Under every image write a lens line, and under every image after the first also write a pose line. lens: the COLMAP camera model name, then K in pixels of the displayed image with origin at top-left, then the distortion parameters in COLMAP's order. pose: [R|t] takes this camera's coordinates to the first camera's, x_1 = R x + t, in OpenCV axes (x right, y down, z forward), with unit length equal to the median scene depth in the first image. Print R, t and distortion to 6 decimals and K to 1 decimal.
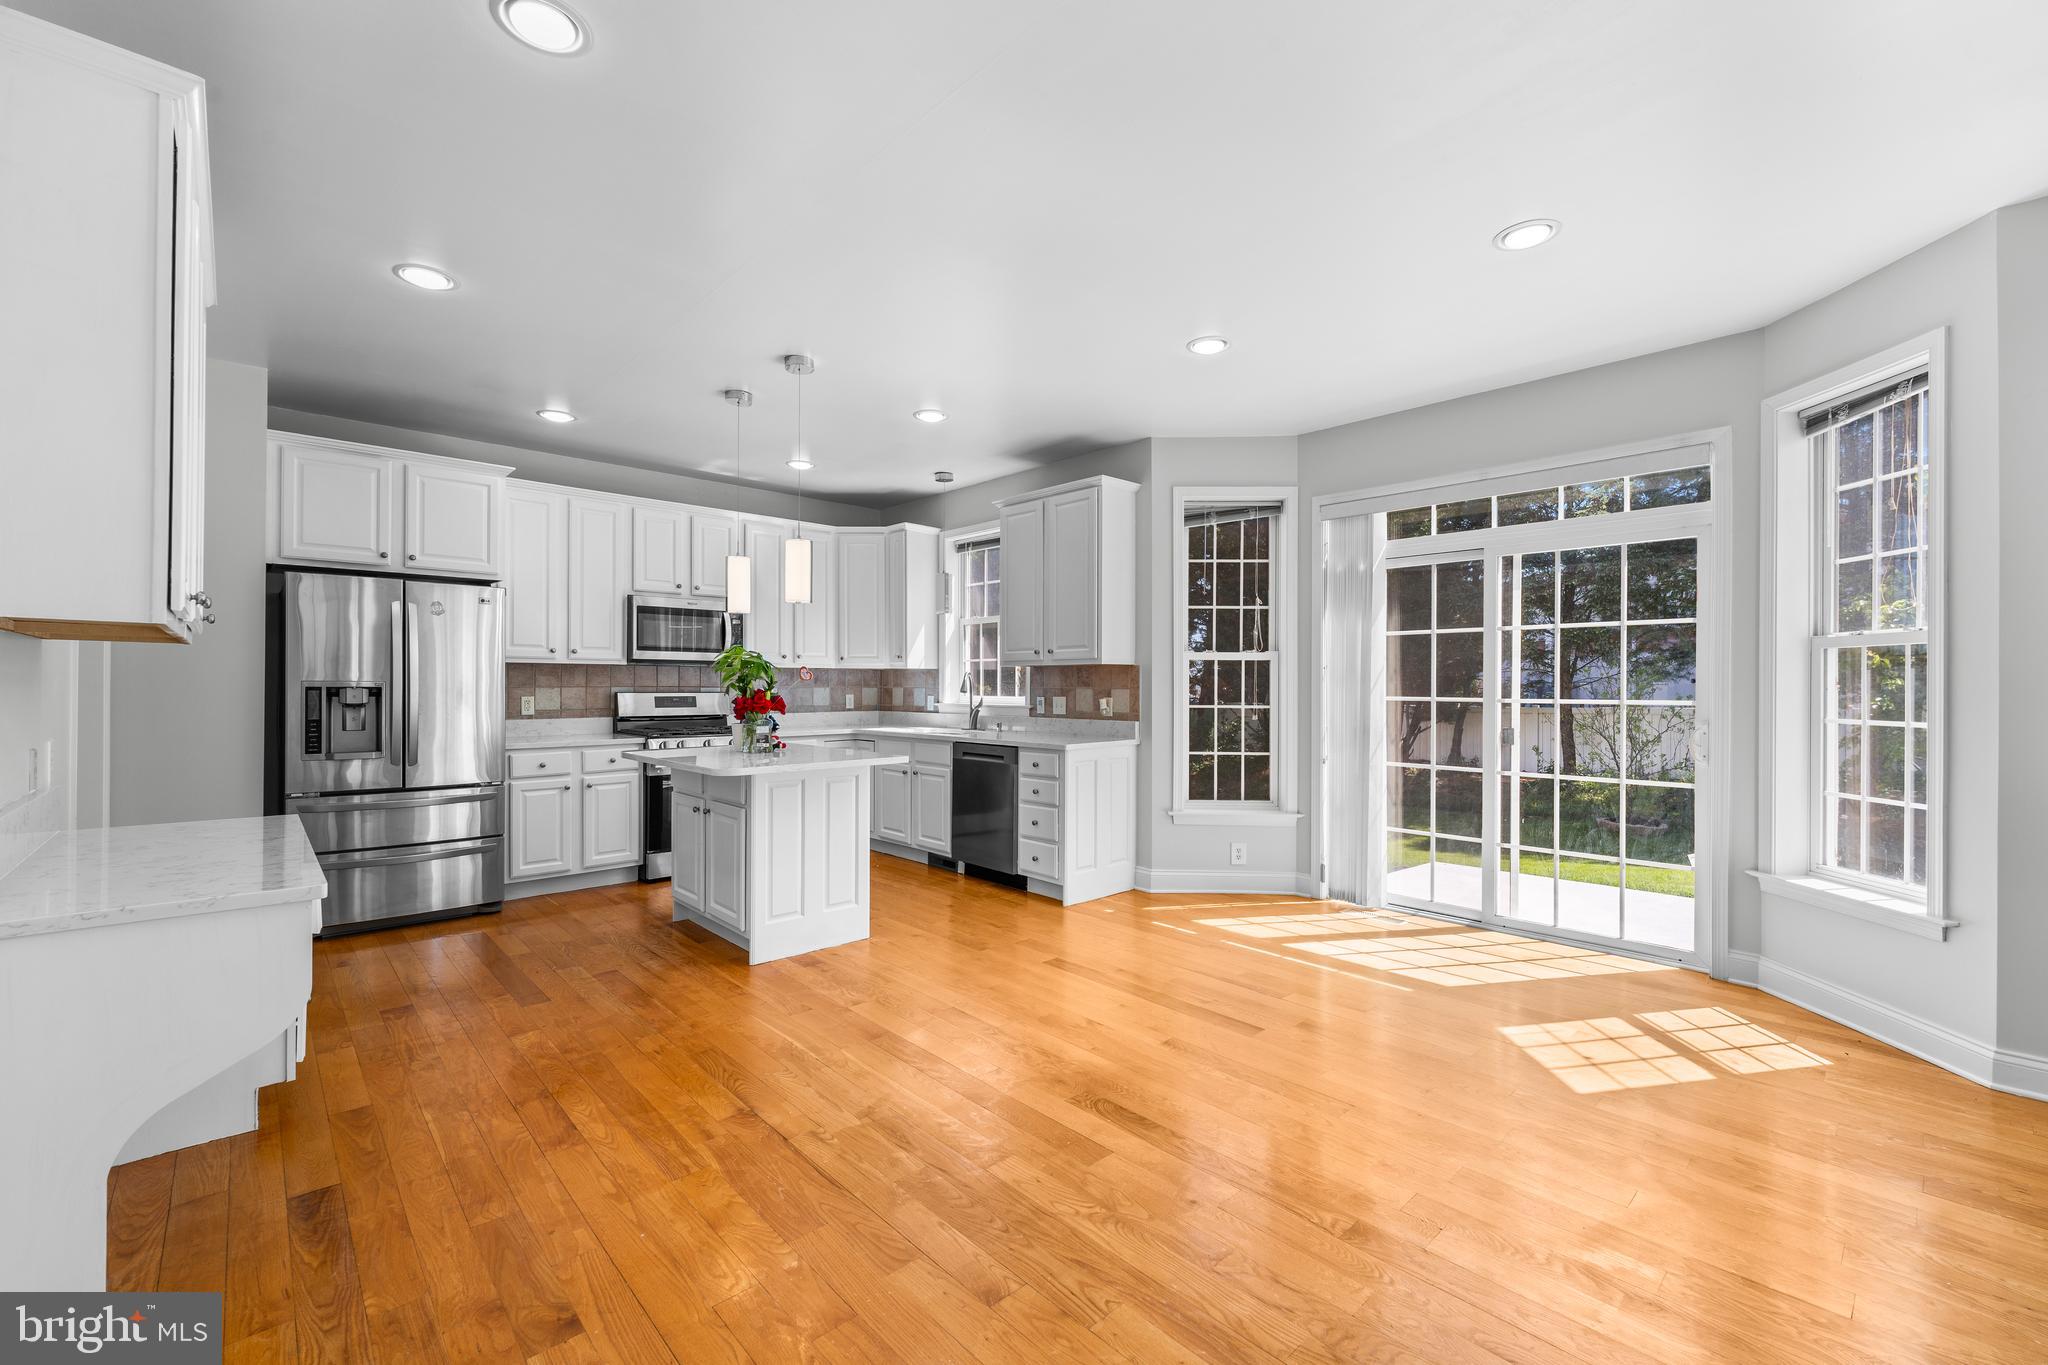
lens RADIAL K [[846.0, 0, 1022.4], [0, 846.0, 682.2], [0, 0, 1]] dist [0.003587, -0.001227]
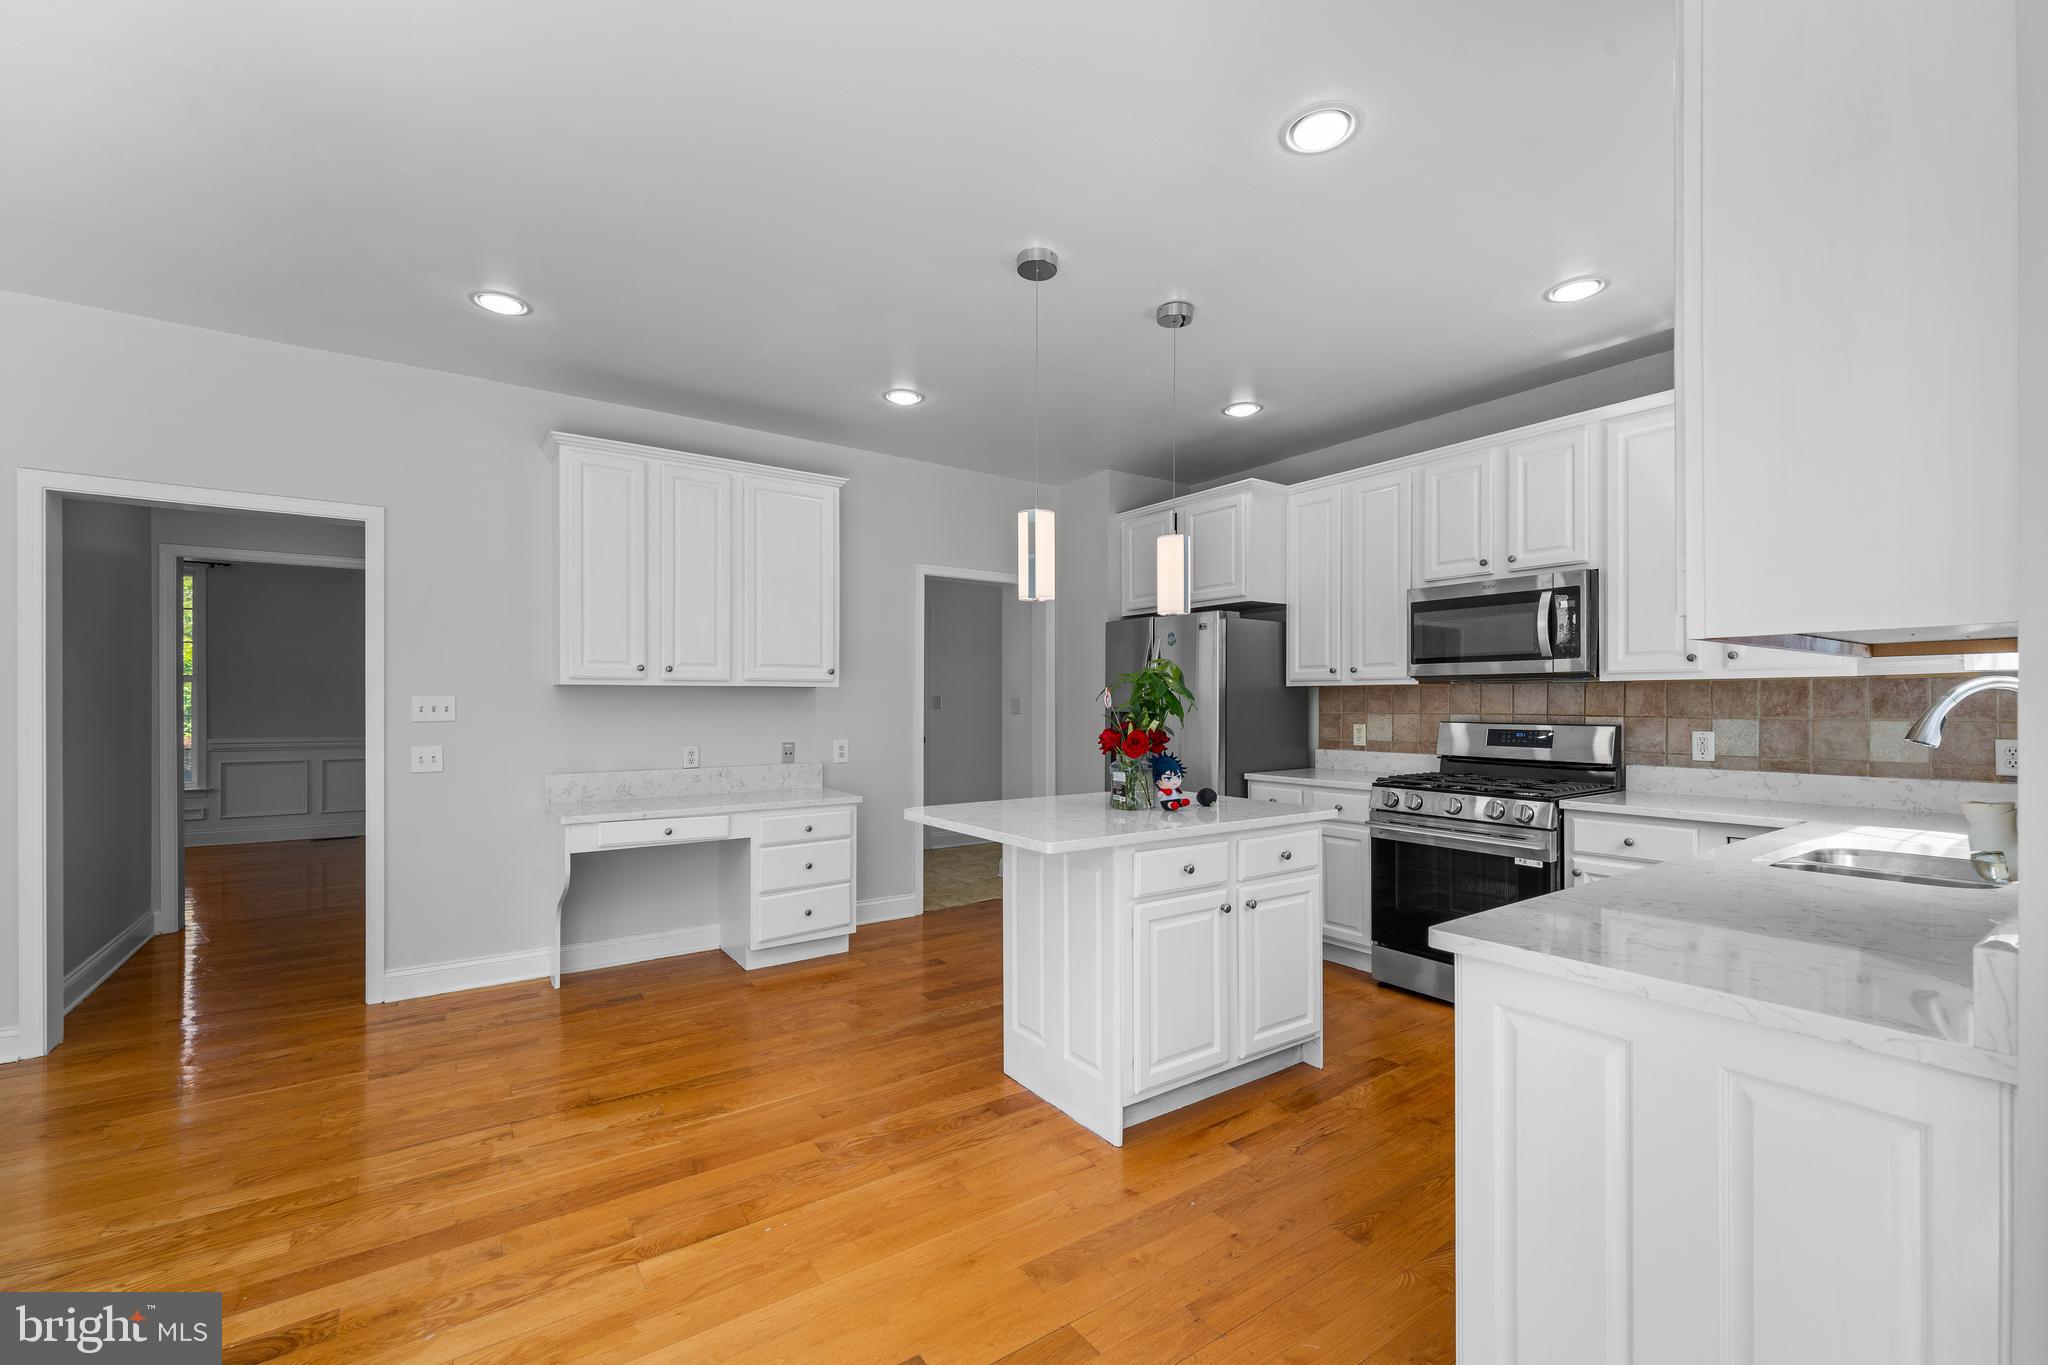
lens RADIAL K [[846.0, 0, 1014.5], [0, 846.0, 695.4], [0, 0, 1]] dist [0.003587, -0.001227]
pose [[-0.139490, -0.010298, -0.990170, 0.335681], [0.004159, 0.999931, -0.010985, -0.004692], [0.990215, -0.005651, -0.139438, 0.819313]]
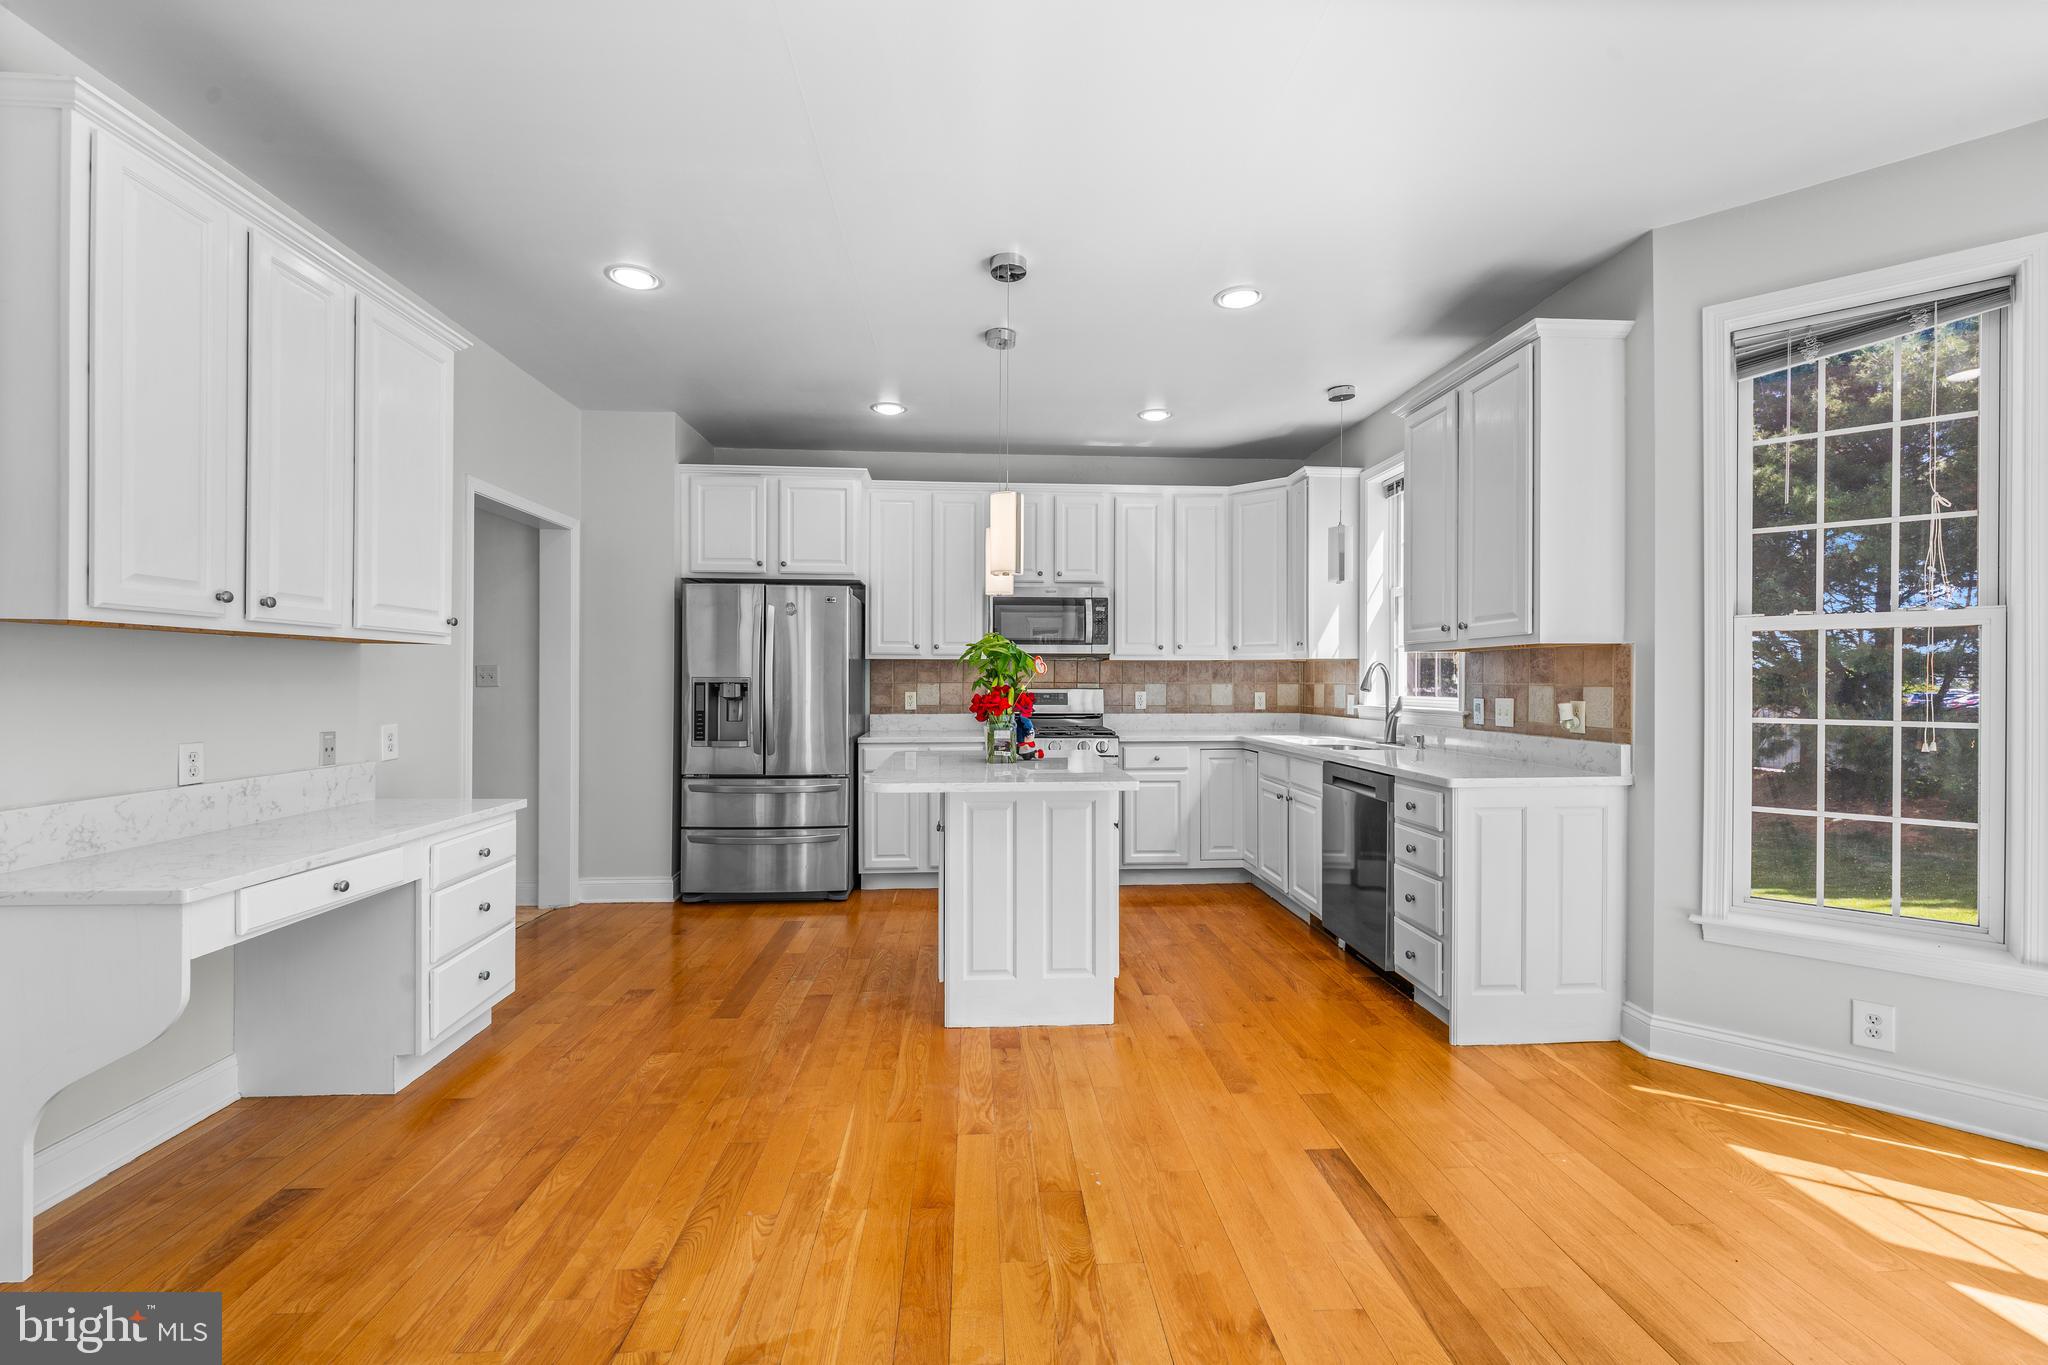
lens RADIAL K [[846.0, 0, 1022.4], [0, 846.0, 678.8], [0, 0, 1]] dist [0.003587, -0.001227]
pose [[0.774325, -0.002447, -0.632783, 0.181633], [0.003188, 0.999995, 0.000034, 0.001400], [0.632780, -0.002043, 0.774329, 0.308151]]
